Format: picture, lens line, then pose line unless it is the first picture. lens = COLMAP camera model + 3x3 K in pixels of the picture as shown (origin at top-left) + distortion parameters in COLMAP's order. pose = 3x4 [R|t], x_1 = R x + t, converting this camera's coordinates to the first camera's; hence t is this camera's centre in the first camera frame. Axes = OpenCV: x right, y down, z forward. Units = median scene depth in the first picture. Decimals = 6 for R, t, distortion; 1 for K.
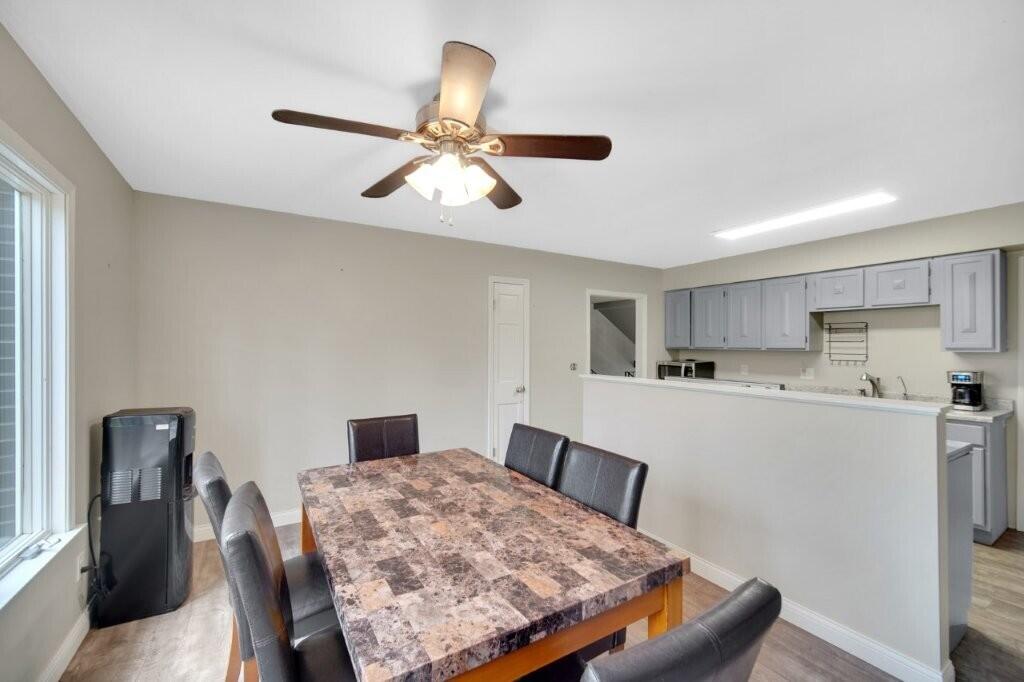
lens RADIAL K [[430.4, 0, 512.0], [0, 430.4, 341.0], [0, 0, 1]] dist [-0.002637, -0.000078]
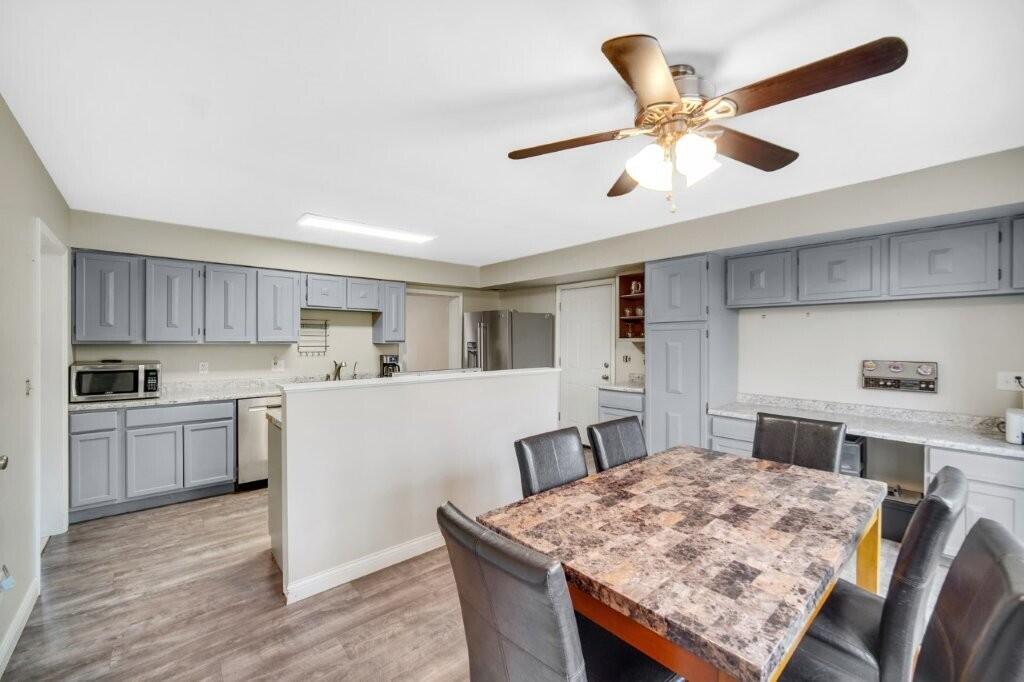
lens RADIAL K [[404.4, 0, 510.9], [0, 404.4, 419.1], [0, 0, 1]] dist [-0.027681, 0.000155]
pose [[-0.166534, -0.190030, 0.967551, -0.947357], [-0.006199, 0.981436, 0.191690, 0.020675], [-0.986016, 0.025925, -0.164620, 1.581282]]
